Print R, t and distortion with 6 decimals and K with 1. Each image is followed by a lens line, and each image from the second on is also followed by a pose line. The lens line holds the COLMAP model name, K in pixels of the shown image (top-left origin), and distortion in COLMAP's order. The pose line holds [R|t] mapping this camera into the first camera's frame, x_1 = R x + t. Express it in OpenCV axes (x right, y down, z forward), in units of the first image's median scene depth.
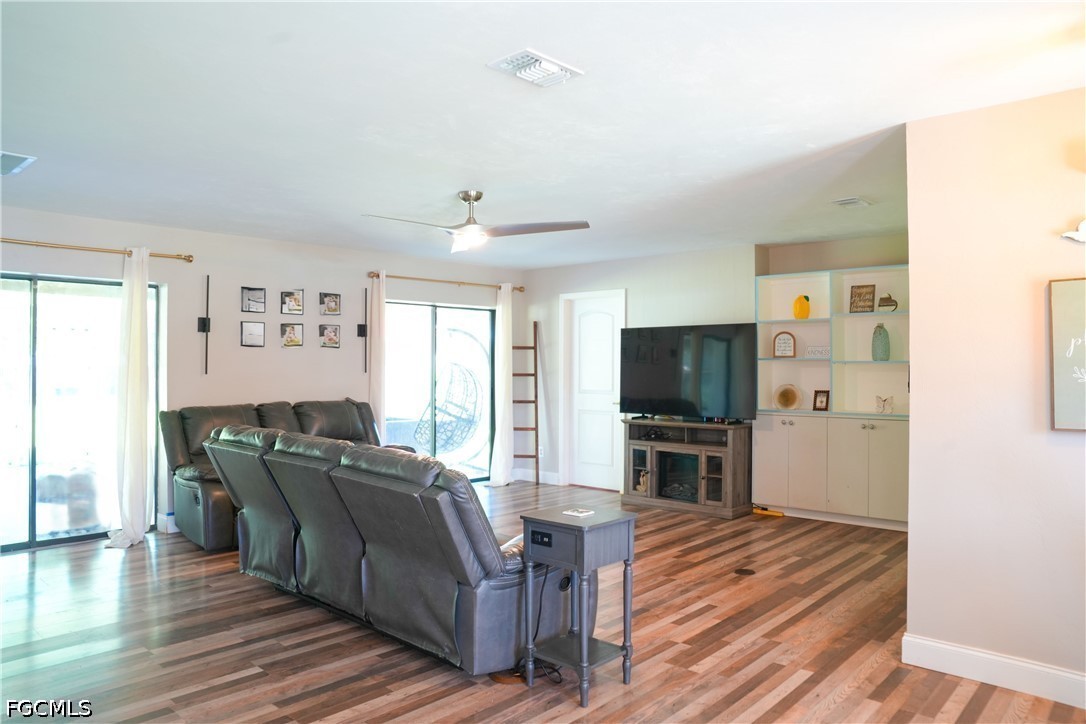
lens RADIAL K [[747.9, 0, 541.9], [0, 747.9, 360.3], [0, 0, 1]] dist [-0.133274, 0.102912]
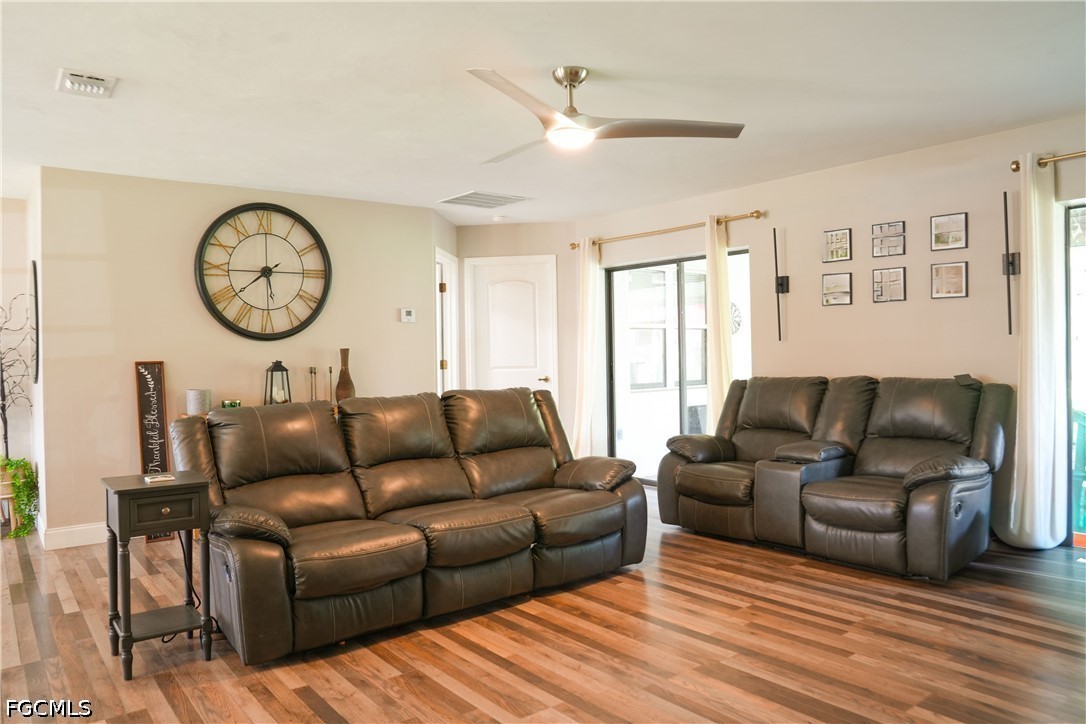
lens RADIAL K [[747.9, 0, 541.9], [0, 747.9, 360.3], [0, 0, 1]] dist [-0.133274, 0.102912]
pose [[-0.161348, 0.012240, -0.986822, 0.411640], [0.021624, 0.999727, 0.008864, 0.025285], [0.986661, -0.019909, -0.161568, 0.759003]]
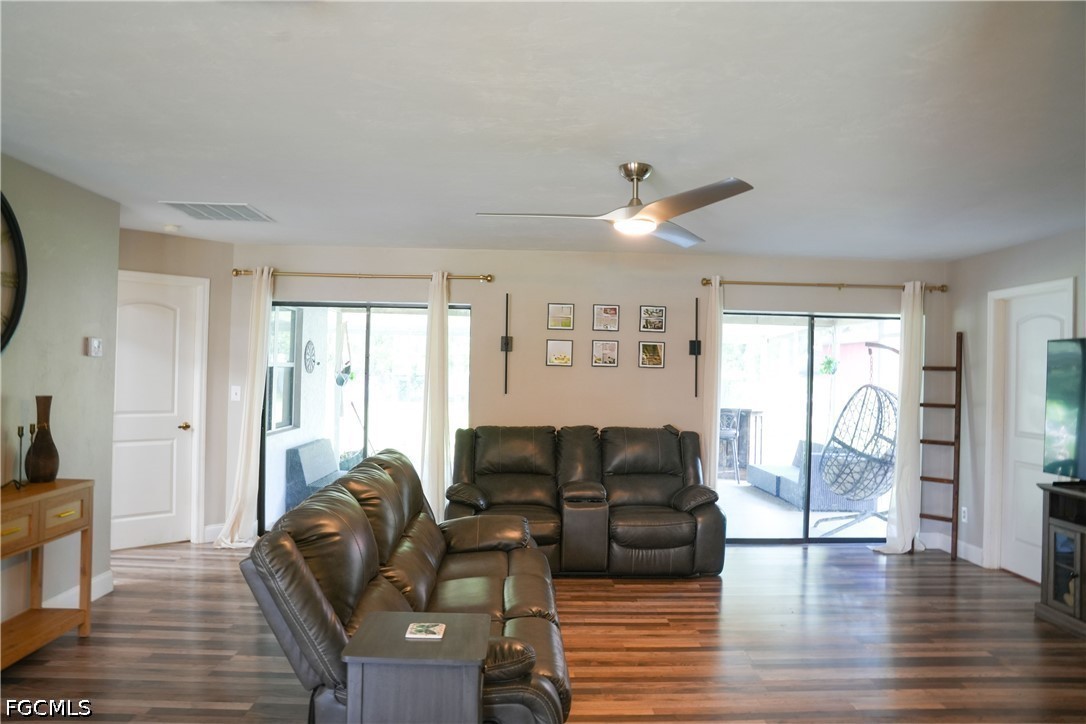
lens RADIAL K [[747.9, 0, 541.9], [0, 747.9, 360.3], [0, 0, 1]] dist [-0.133274, 0.102912]
pose [[0.696391, 0.000058, -0.717663, 0.267638], [-0.015512, 0.999768, -0.014971, -0.010316], [0.717495, 0.021558, 0.696230, 0.287791]]
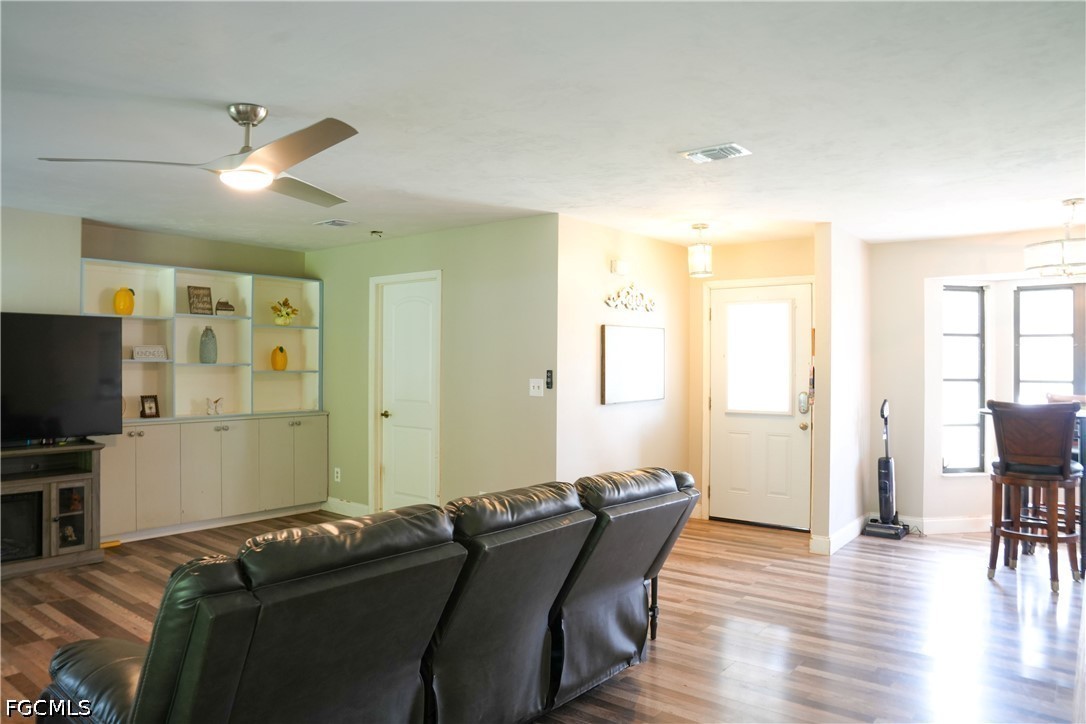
lens RADIAL K [[747.9, 0, 541.9], [0, 747.9, 360.3], [0, 0, 1]] dist [-0.133274, 0.102912]
pose [[-0.068401, 0.002003, 0.997656, -0.525409], [-0.010812, 0.999938, -0.002749, -0.005047], [-0.997599, -0.010975, -0.068375, 0.551728]]
